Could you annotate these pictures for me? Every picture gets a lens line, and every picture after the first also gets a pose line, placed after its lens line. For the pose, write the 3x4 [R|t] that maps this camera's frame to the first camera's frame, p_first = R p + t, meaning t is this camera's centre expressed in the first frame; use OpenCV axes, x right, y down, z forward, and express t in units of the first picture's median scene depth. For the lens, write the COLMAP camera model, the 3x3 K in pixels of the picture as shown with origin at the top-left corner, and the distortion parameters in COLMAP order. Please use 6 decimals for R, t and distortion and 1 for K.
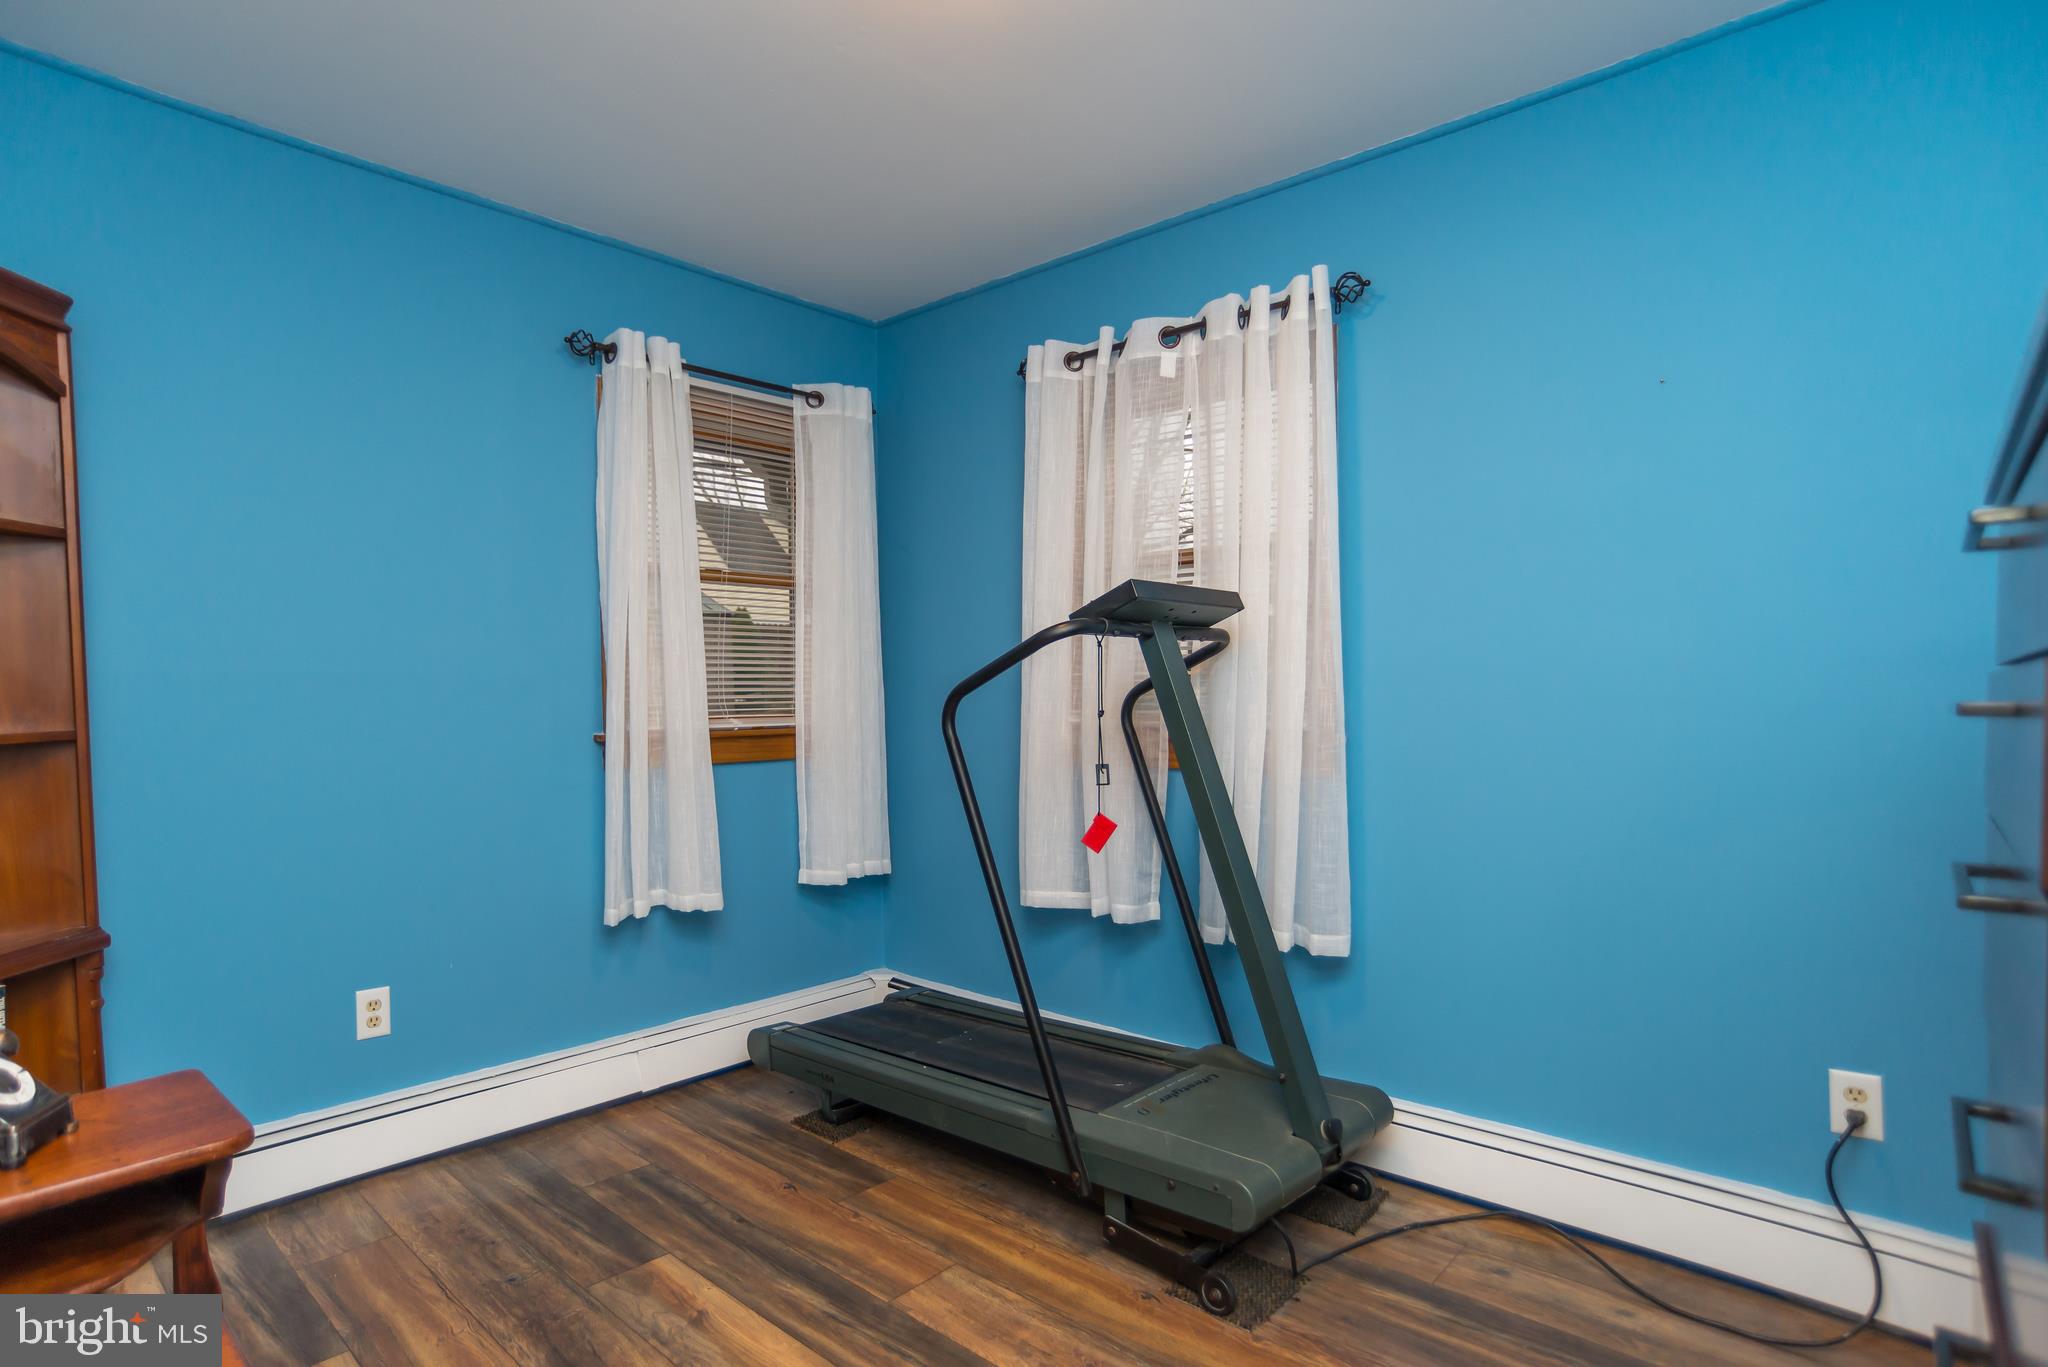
lens RADIAL K [[1058.6, 0, 1023.0], [0, 1058.6, 665.2], [0, 0, 1]] dist [-0.083639, 0.044582]
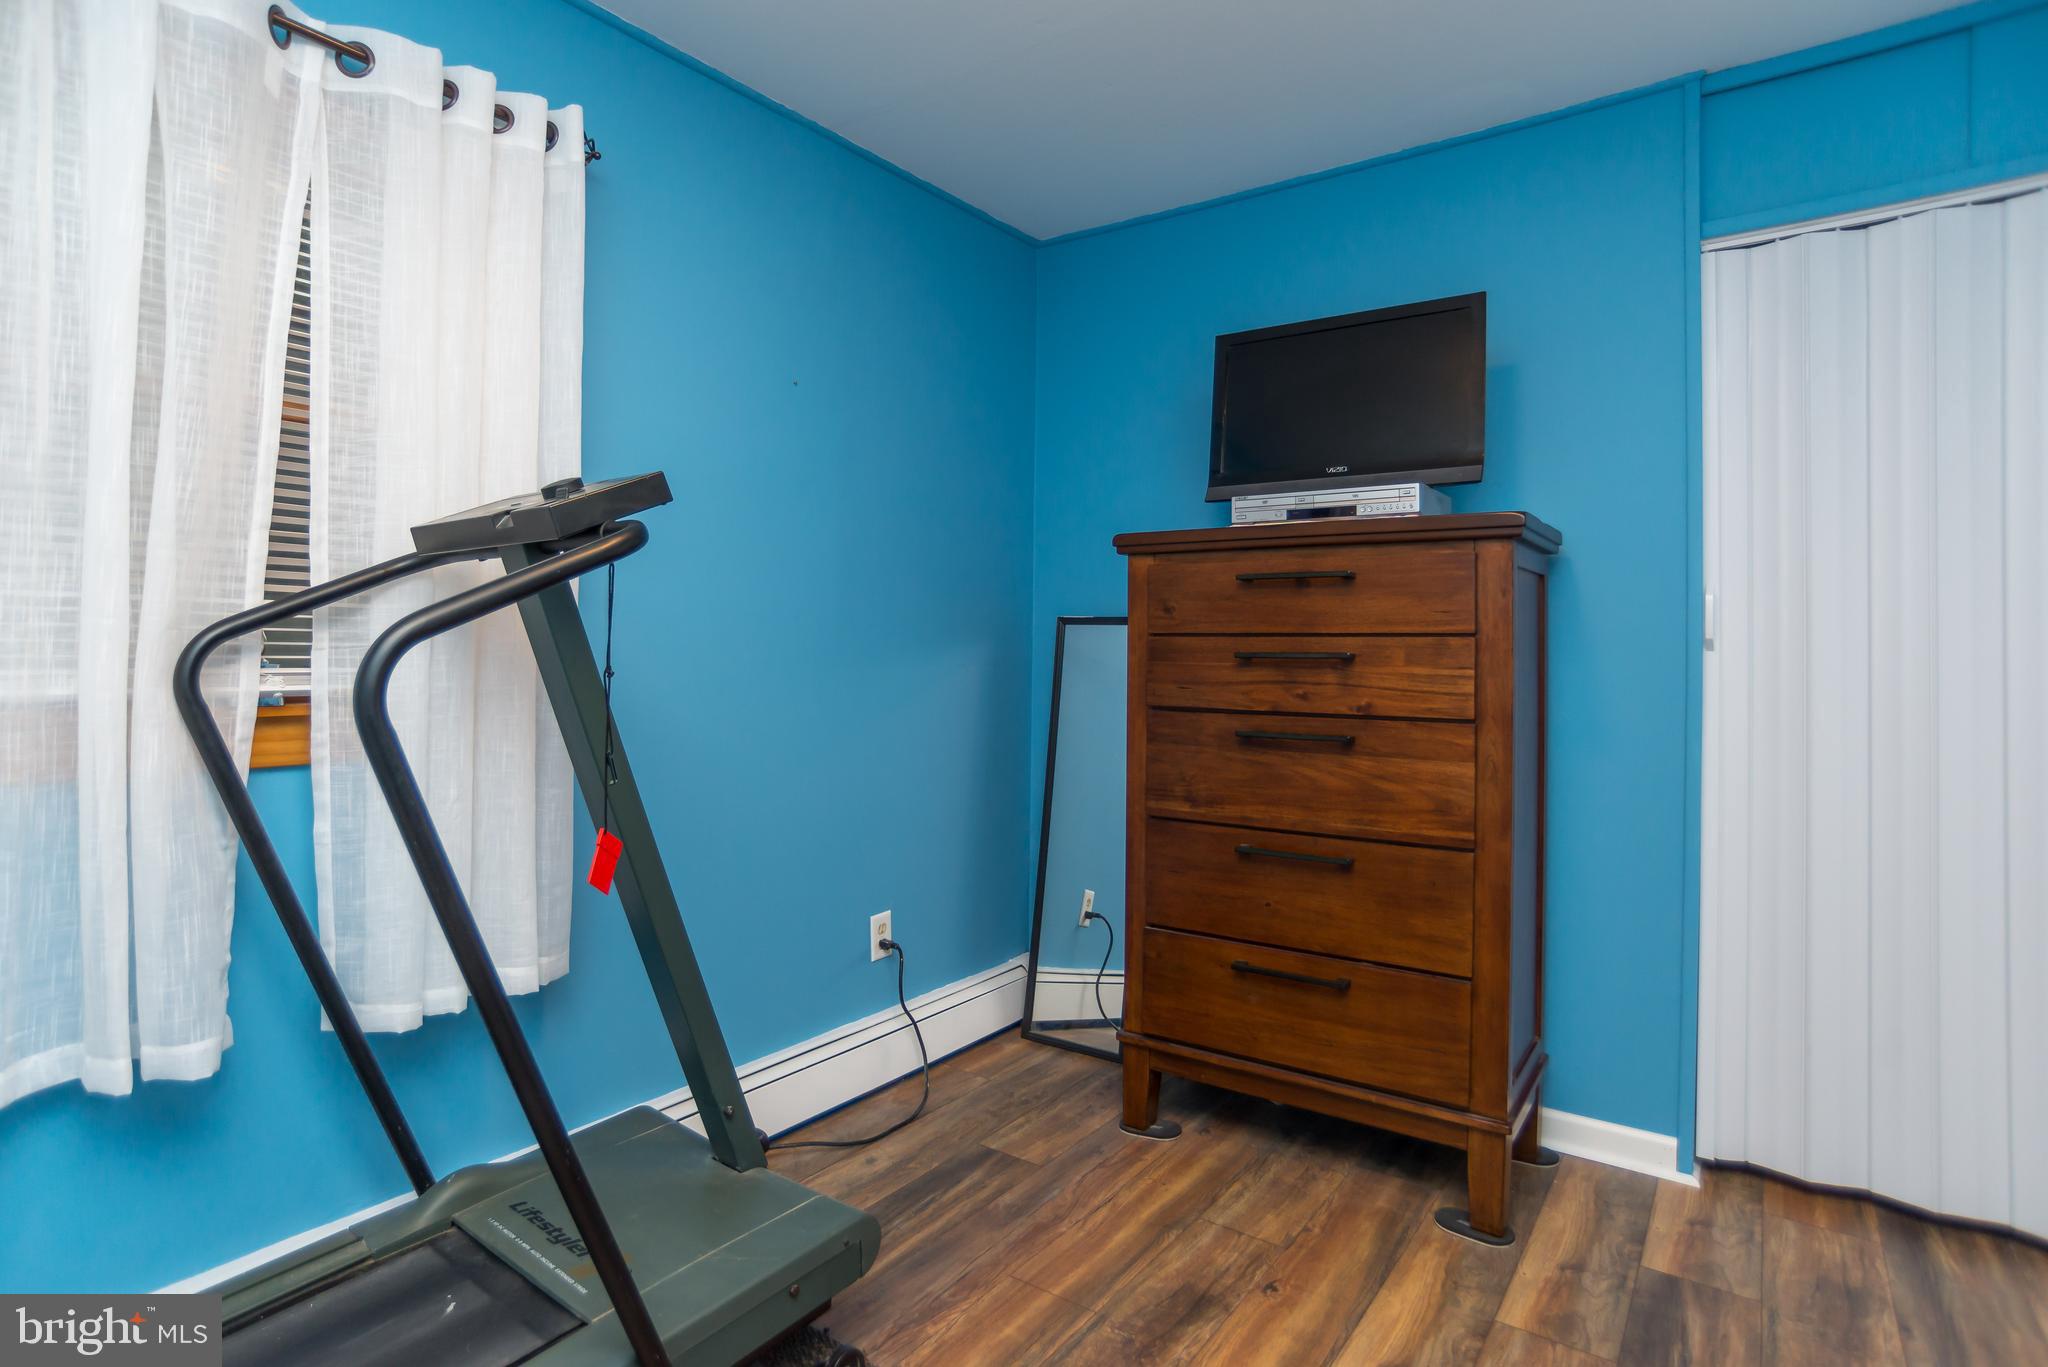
lens RADIAL K [[1058.6, 0, 1023.0], [0, 1058.6, 665.2], [0, 0, 1]] dist [-0.083639, 0.044582]
pose [[-0.076714, 0.000789, 0.997053, -0.657729], [-0.008655, 0.999961, -0.001457, 0.053406], [-0.997016, -0.008742, -0.076705, 0.911675]]
